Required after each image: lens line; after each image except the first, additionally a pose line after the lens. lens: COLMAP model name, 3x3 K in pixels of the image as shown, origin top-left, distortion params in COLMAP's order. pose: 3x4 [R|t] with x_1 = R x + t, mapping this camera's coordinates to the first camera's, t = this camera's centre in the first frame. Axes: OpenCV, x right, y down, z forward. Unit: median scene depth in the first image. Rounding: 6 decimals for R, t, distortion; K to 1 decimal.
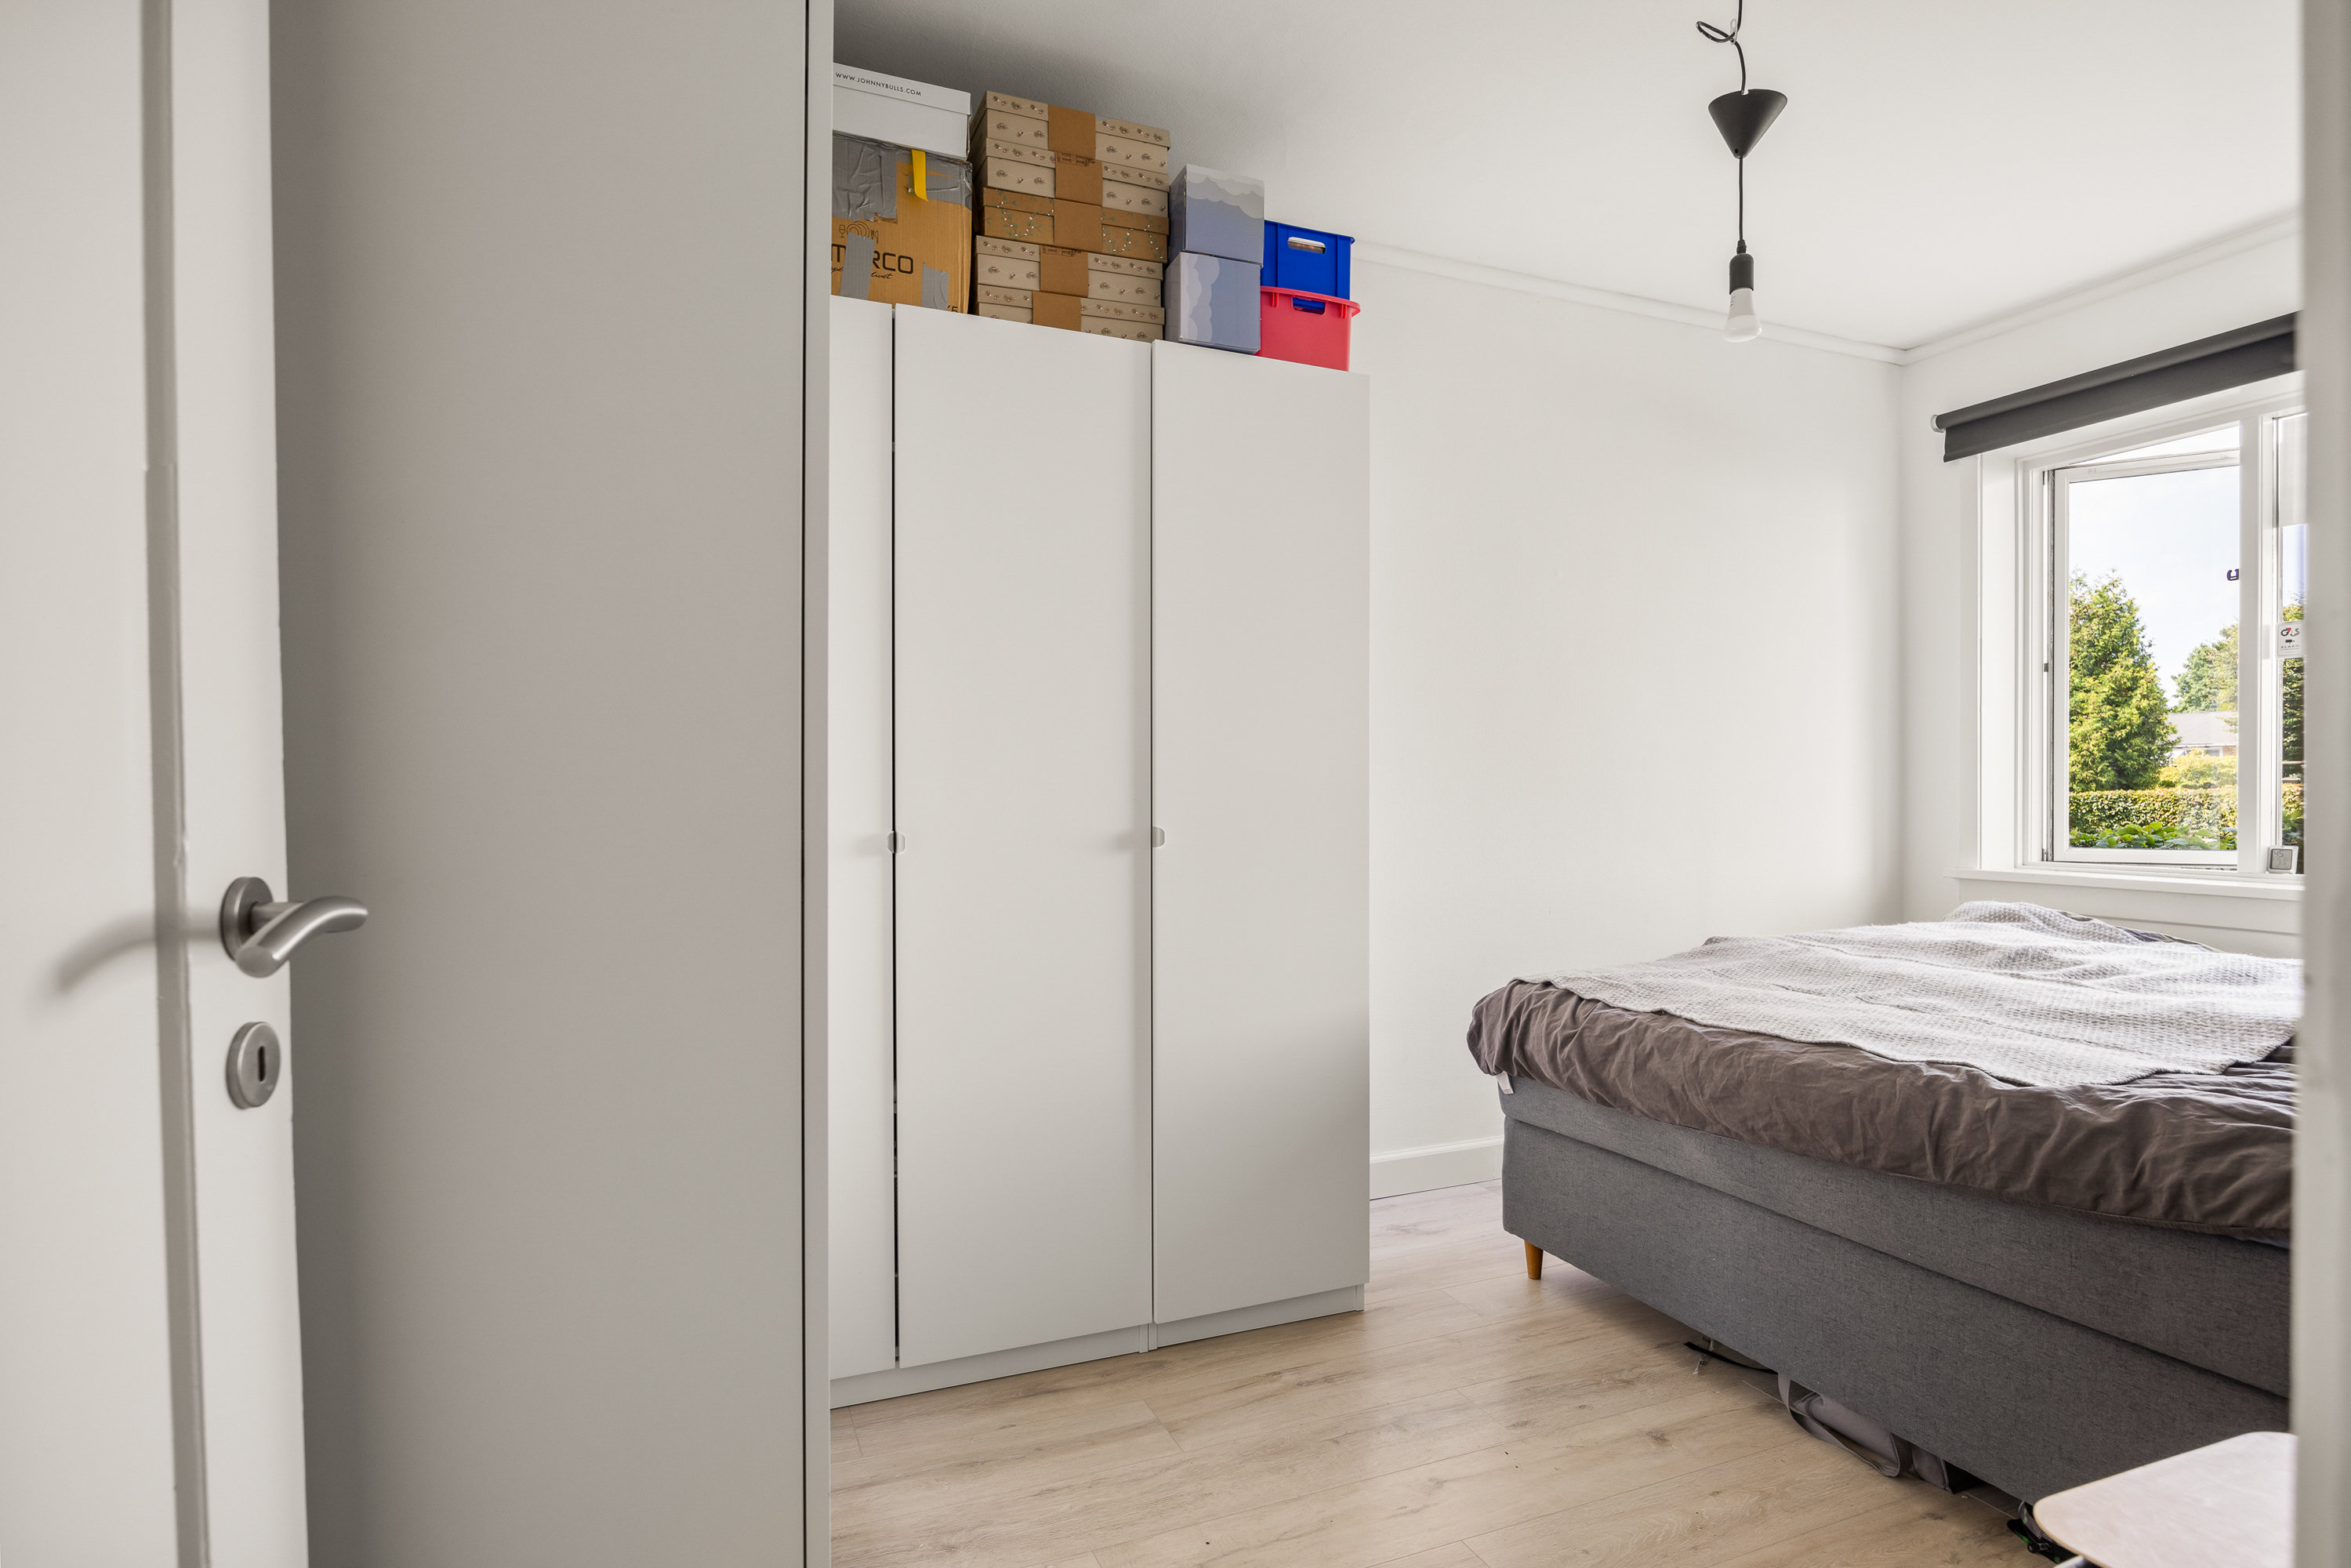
lens RADIAL K [[1202.1, 0, 1179.8], [0, 1202.1, 803.7], [0, 0, 1]] dist [-0.009478, 0.001977]
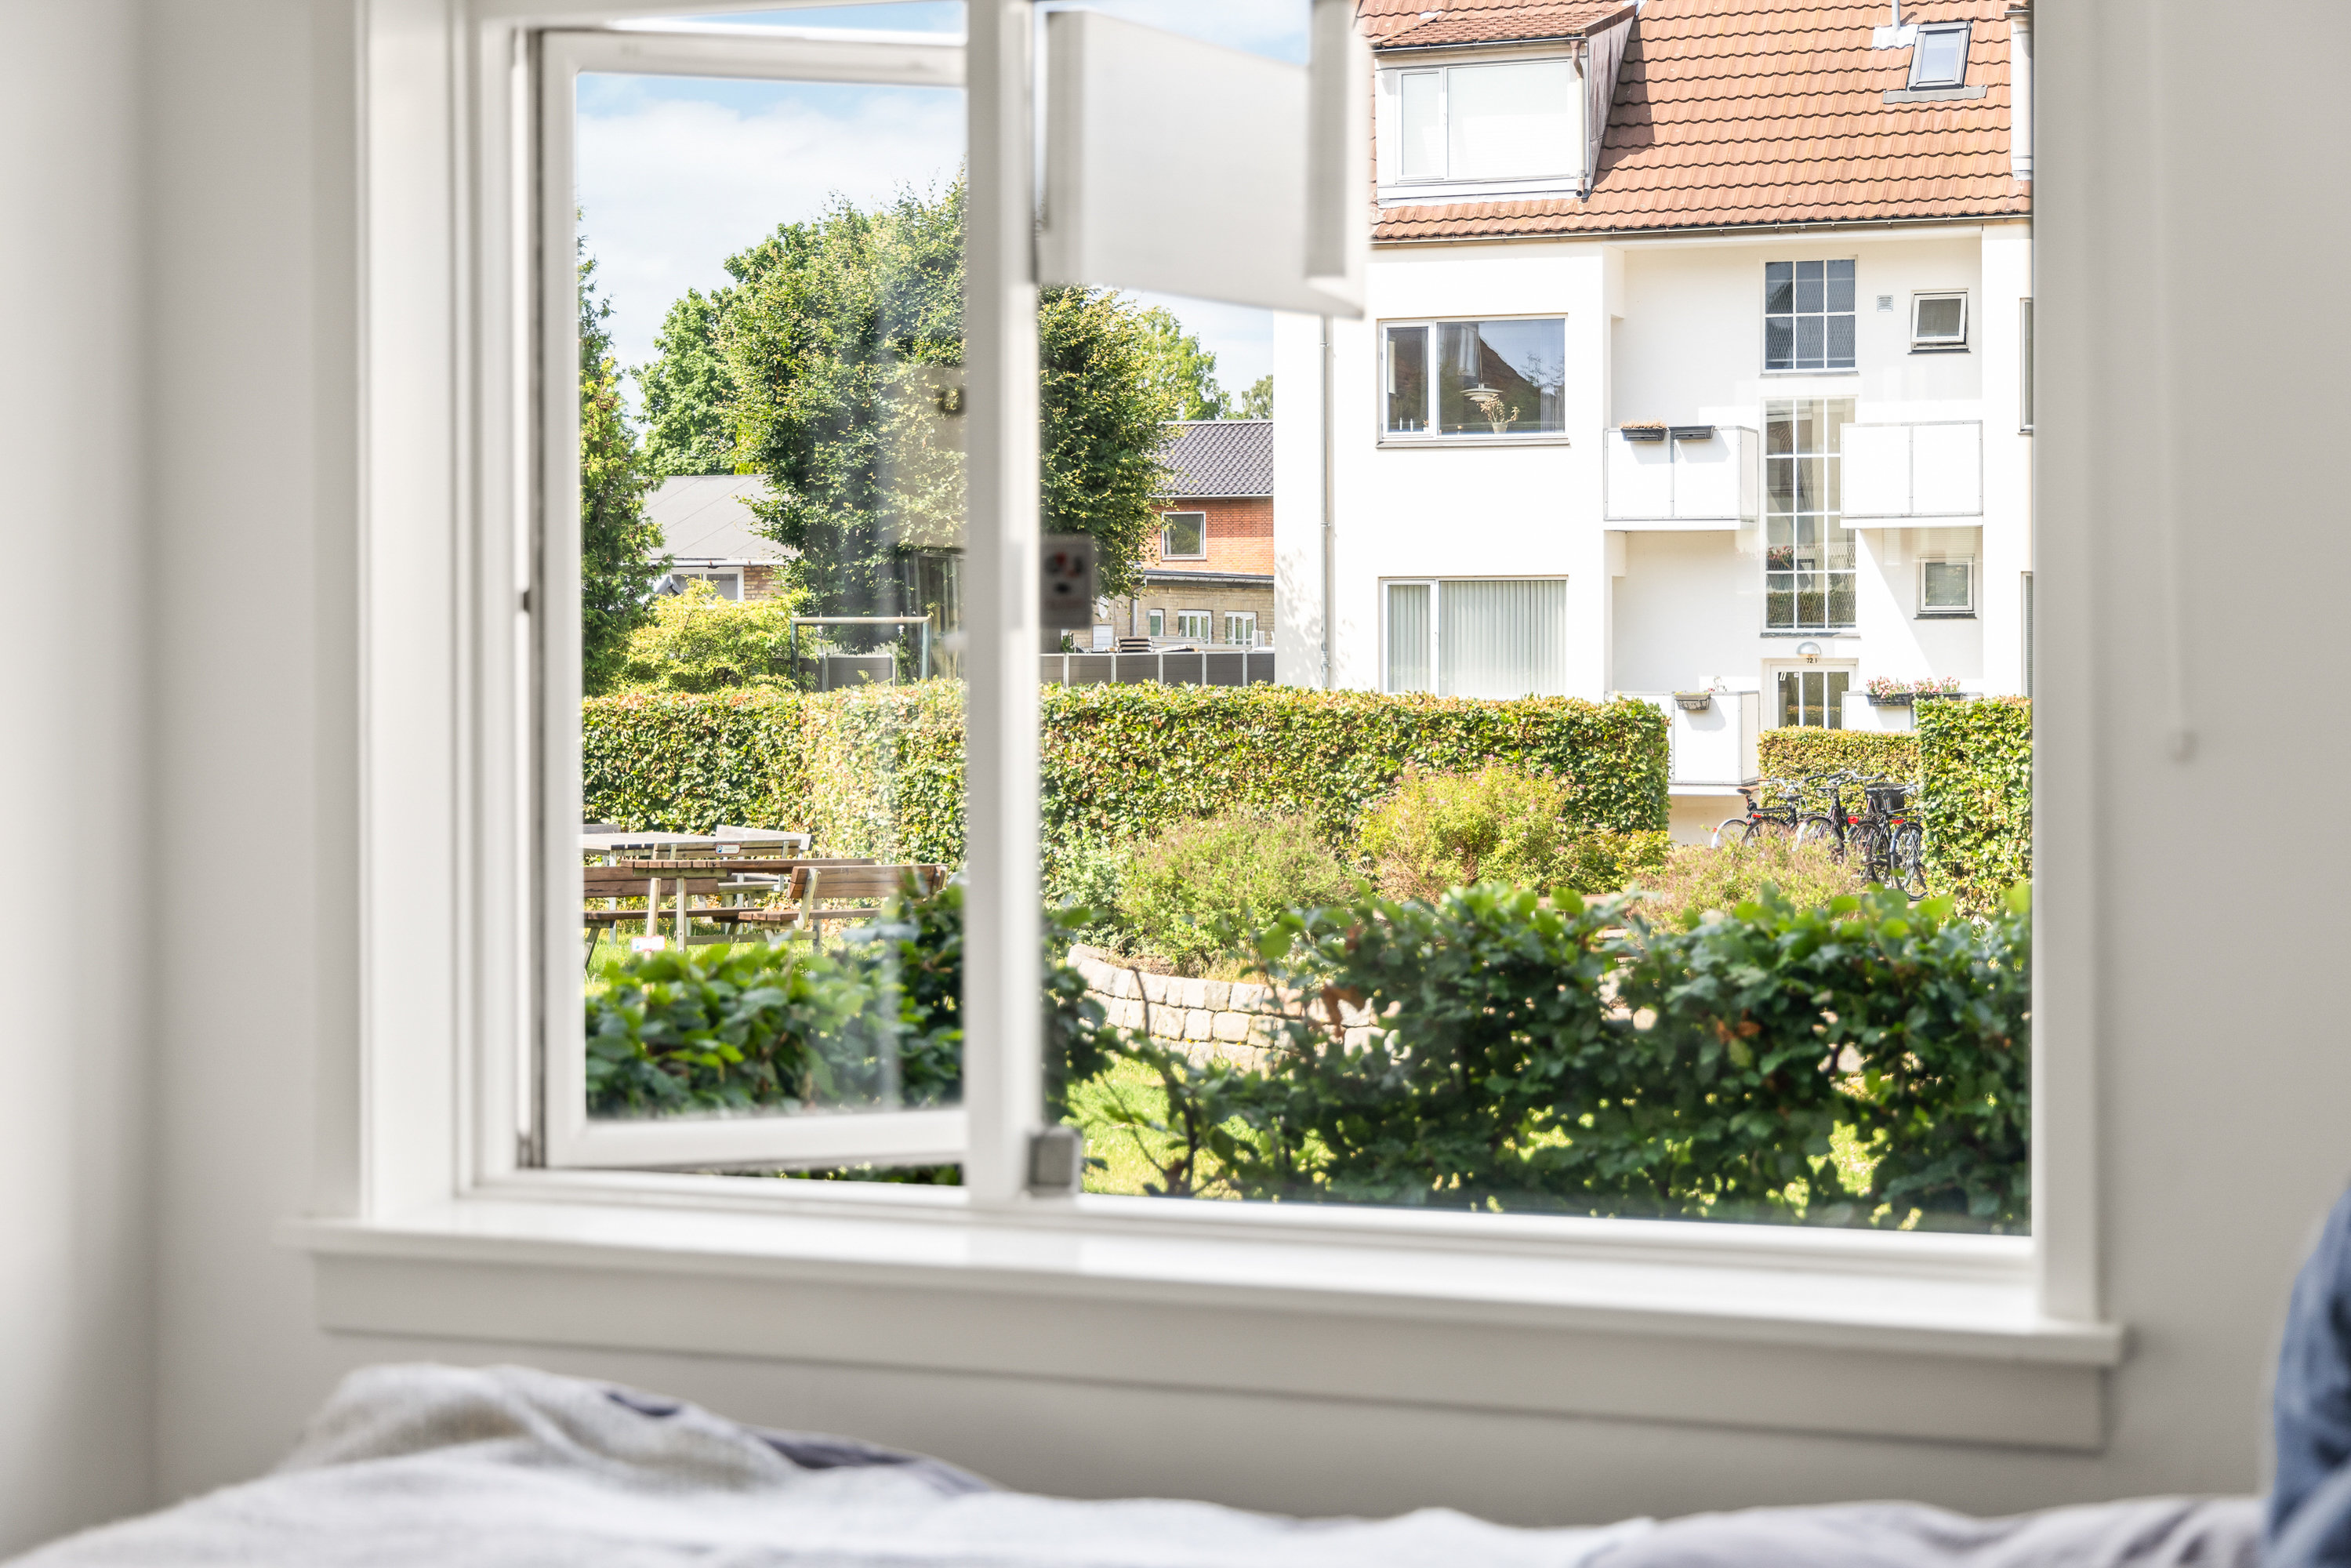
lens RADIAL K [[3965.3, 0, 1179.4], [0, 3965.3, 626.0], [0, 0, 1]] dist [0.027432, 0.000000]
pose [[0.674406, 0.006368, 0.738333, 0.018464], [0.006912, 0.999865, -0.014937, -0.145862], [-0.738328, 0.015177, 0.674271, 0.157562]]
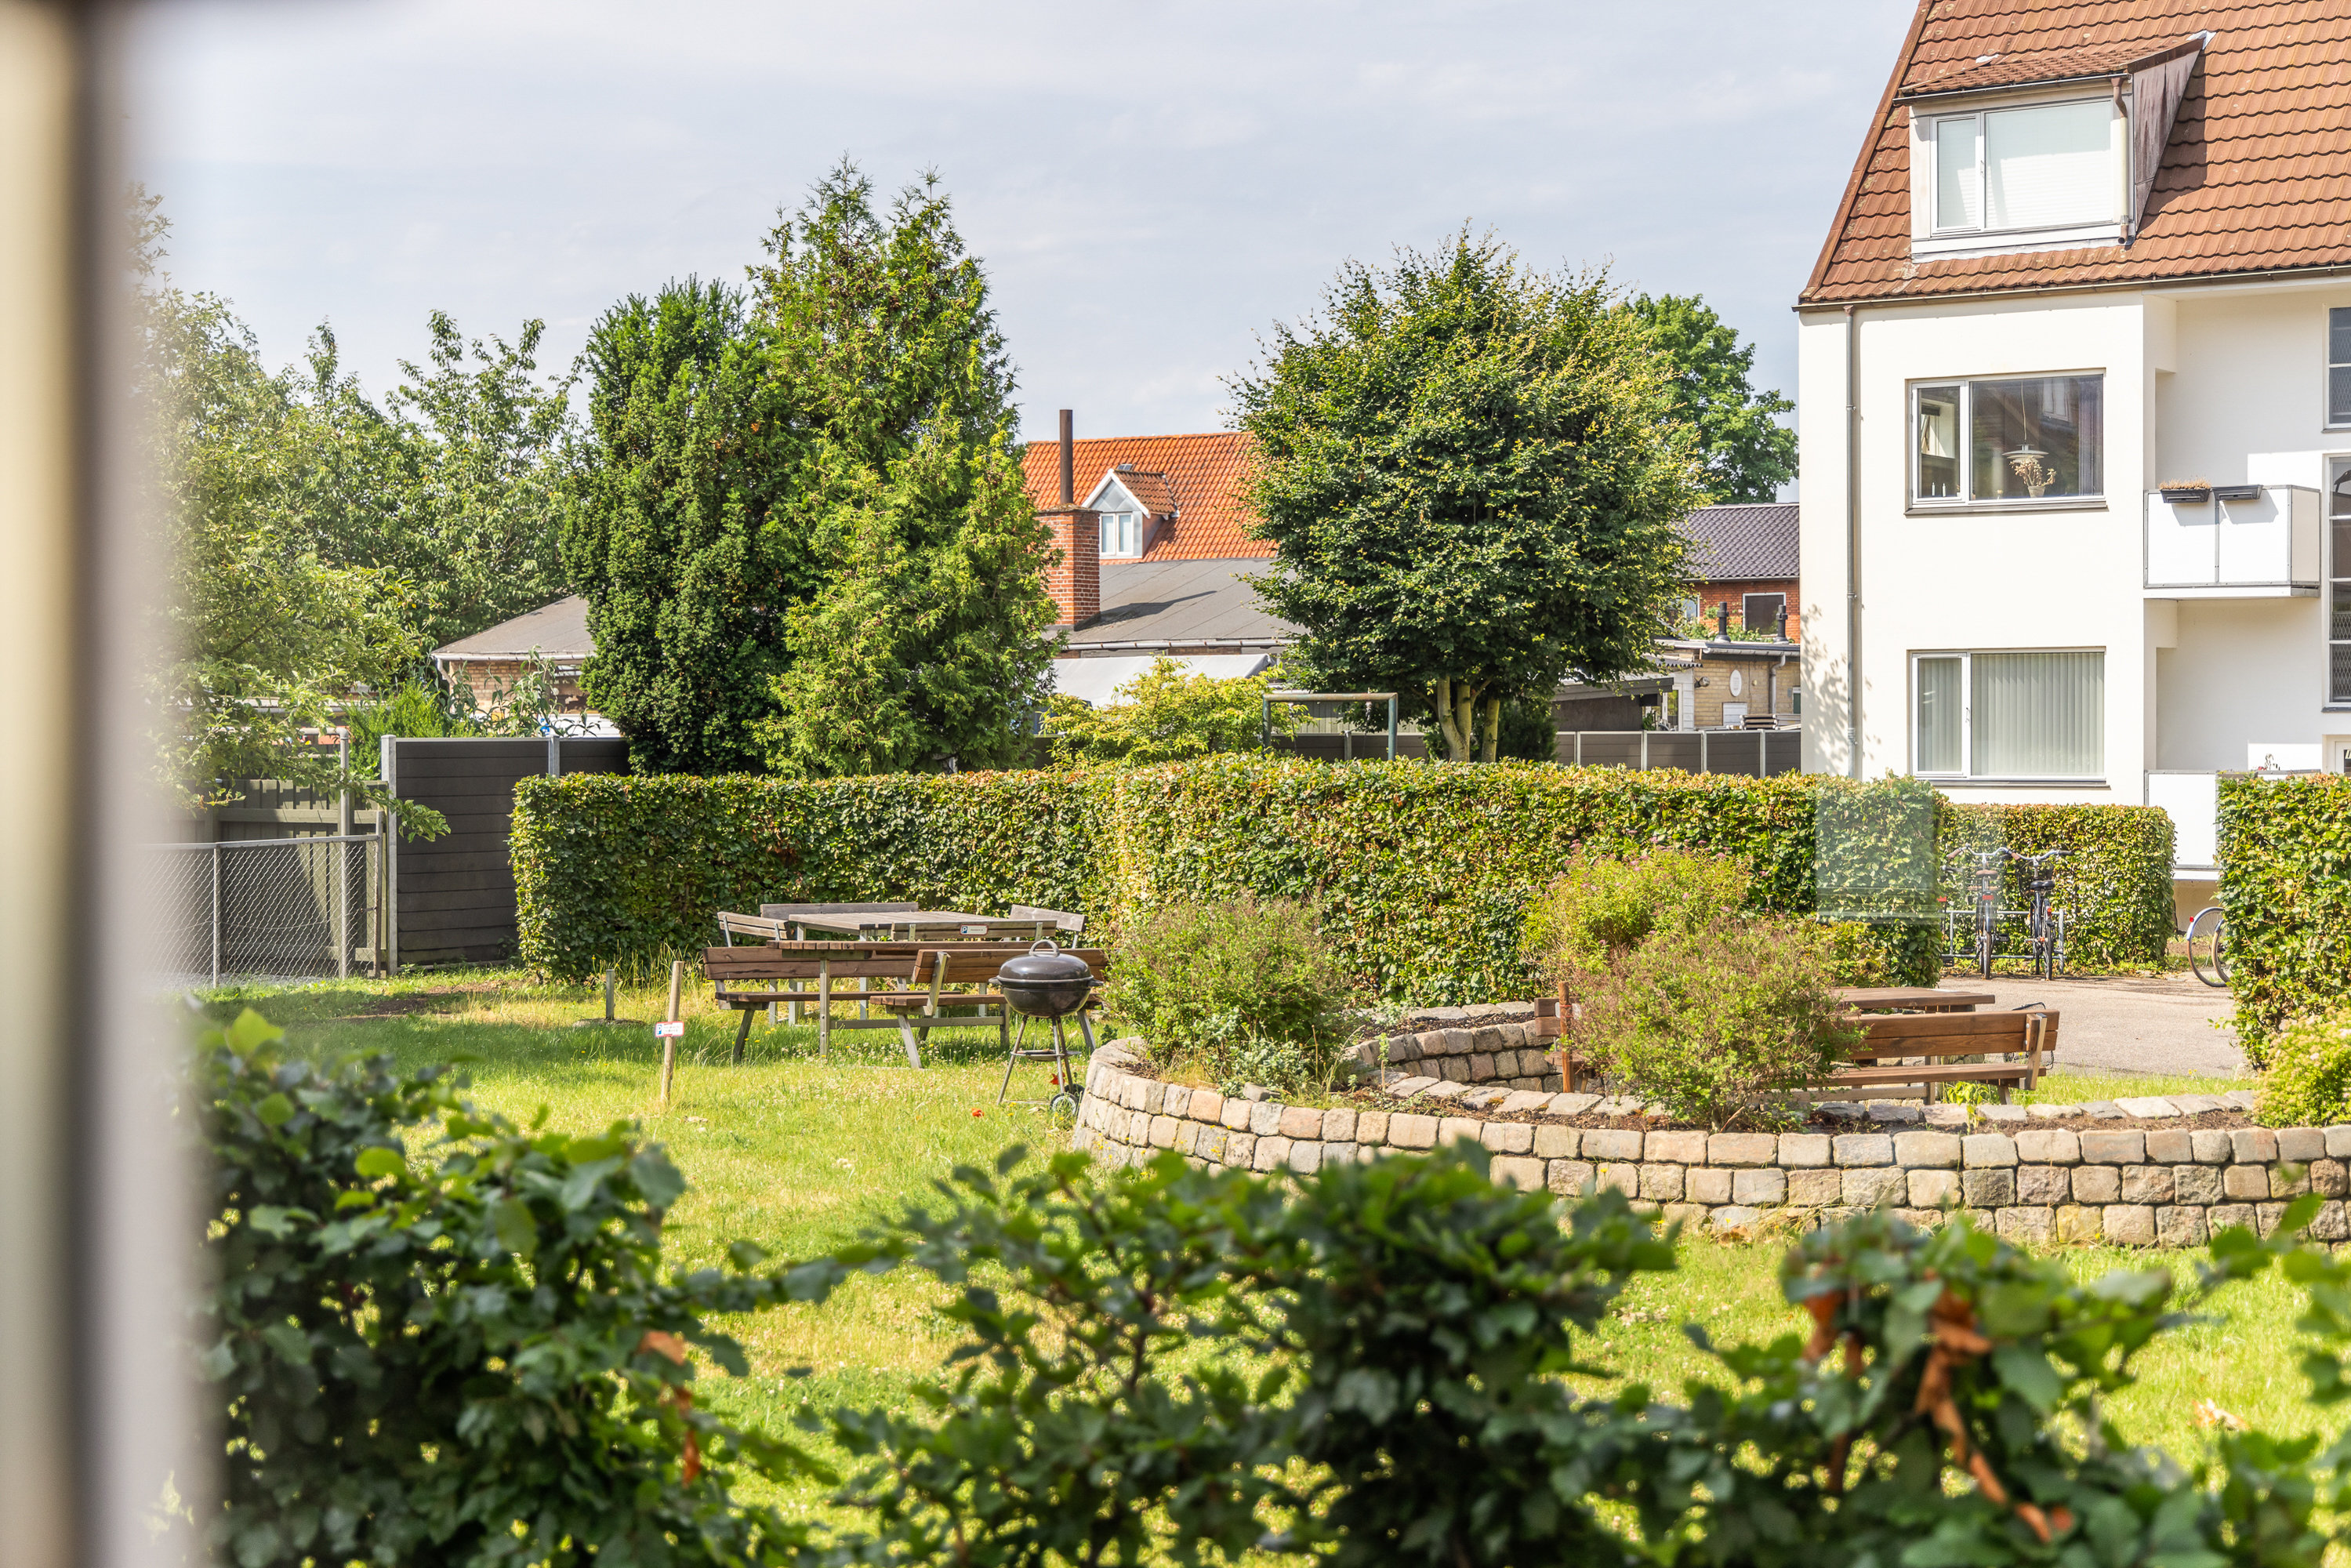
lens RADIAL K [[3836.4, 0, 1173.6], [0, 3836.4, 783.2], [0, 0, 1]] dist [0.018363, 0.000000]
pose [[0.828449, -0.006528, 0.560027, 2.067824], [0.005970, 0.999978, 0.002826, -0.120628], [-0.560033, 0.001002, 0.828469, -0.400988]]
